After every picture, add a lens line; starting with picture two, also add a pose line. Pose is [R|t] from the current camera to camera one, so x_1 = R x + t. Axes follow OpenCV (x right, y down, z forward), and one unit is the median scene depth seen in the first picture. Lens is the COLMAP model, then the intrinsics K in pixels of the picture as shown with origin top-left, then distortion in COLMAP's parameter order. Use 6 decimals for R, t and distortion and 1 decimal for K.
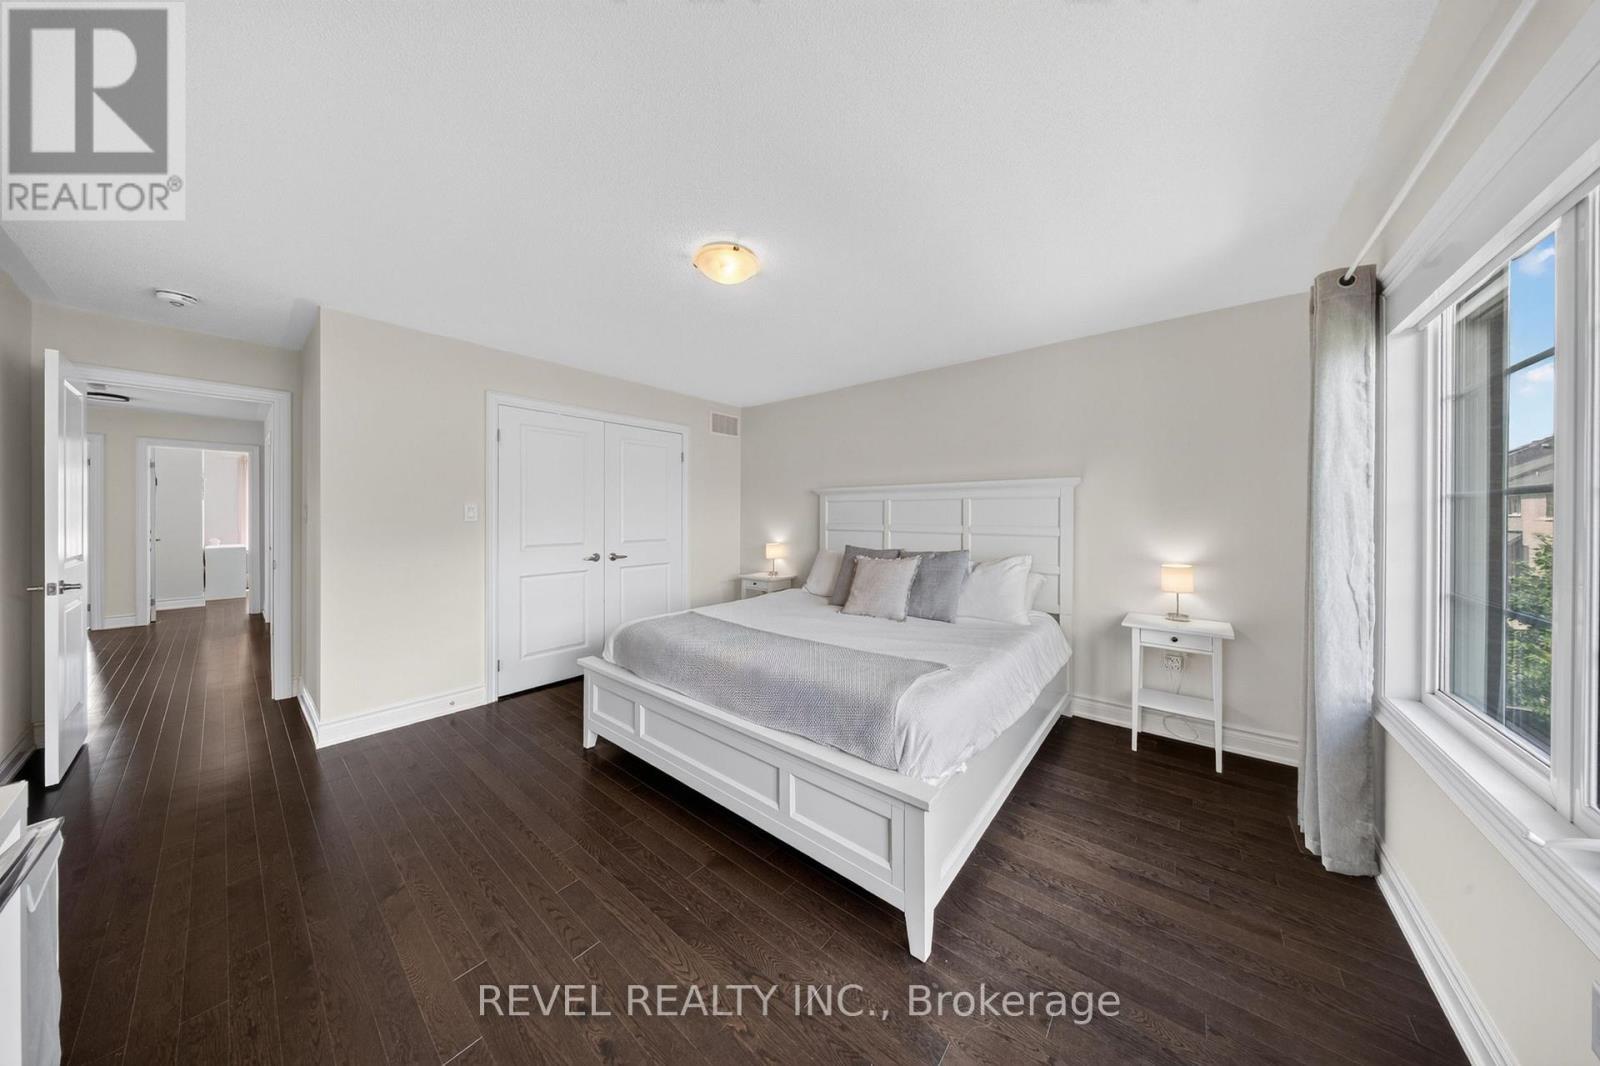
lens RADIAL K [[475.4, 0, 795.7], [0, 475.4, 511.1], [0, 0, 1]] dist [0.001118, -0.003329]
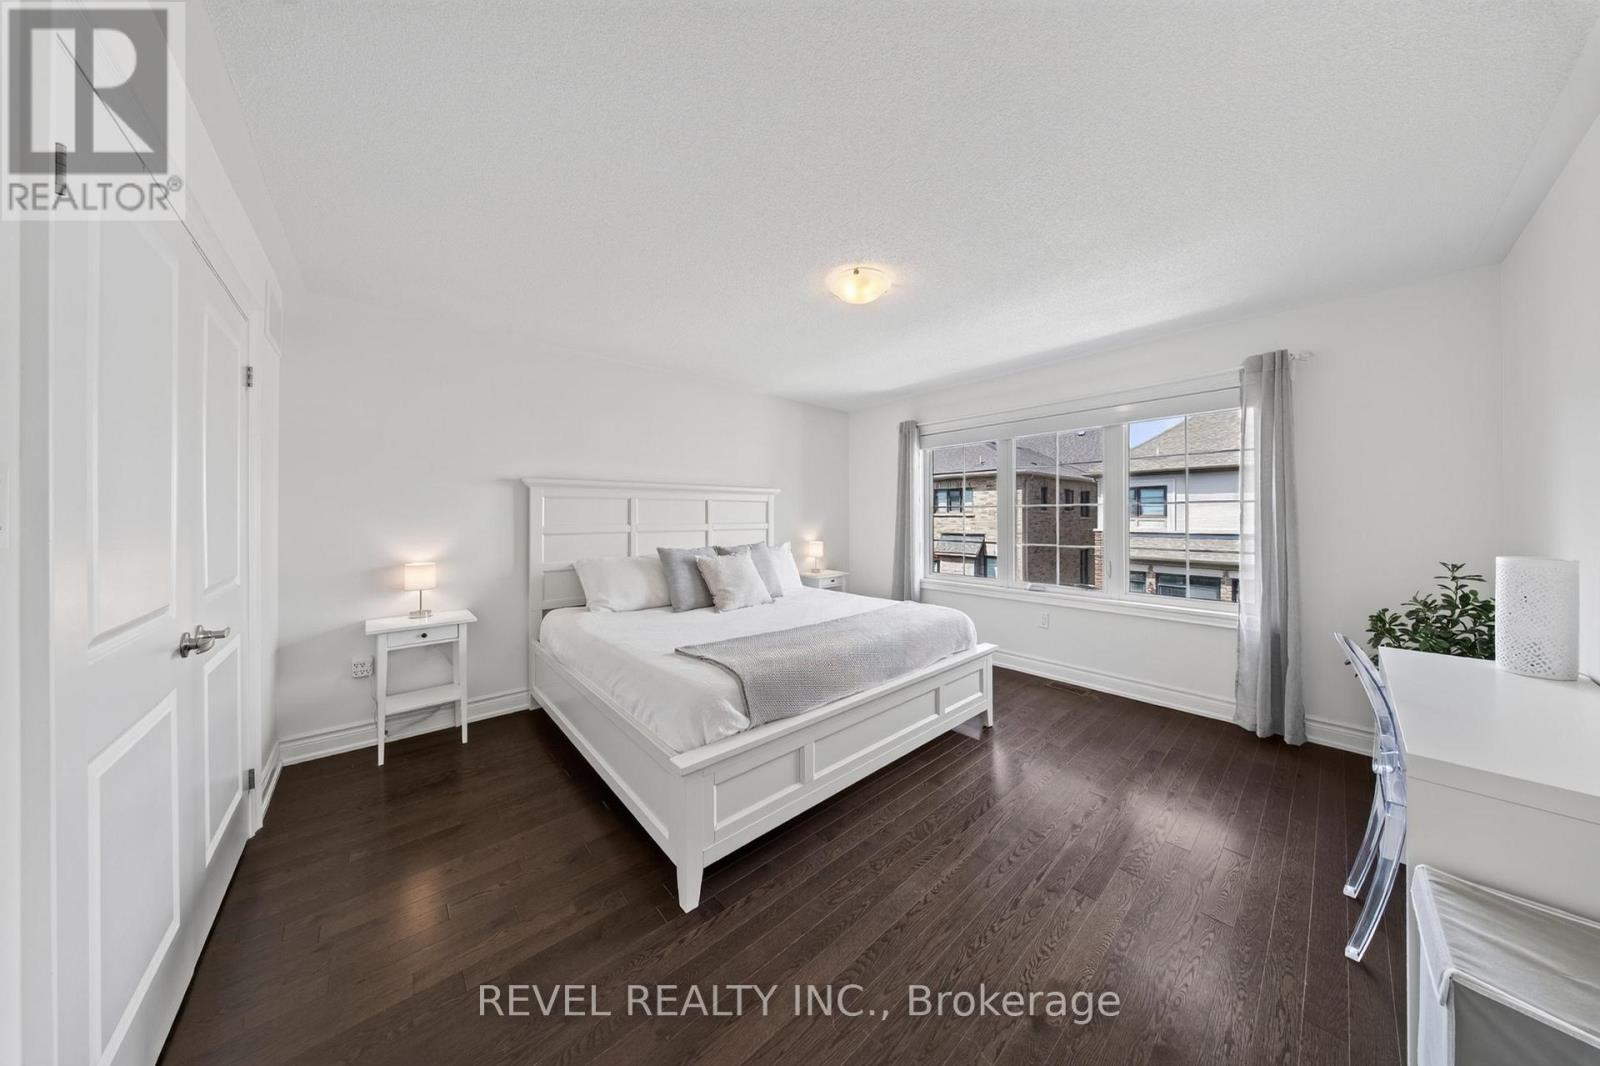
lens RADIAL K [[475.4, 0, 795.7], [0, 475.4, 511.1], [0, 0, 1]] dist [0.001118, -0.003329]
pose [[0.160456, 0.002129, 0.987041, -0.609066], [-0.008279, 0.999965, -0.000811, -0.001036], [-0.987008, -0.008041, 0.160468, 0.468092]]
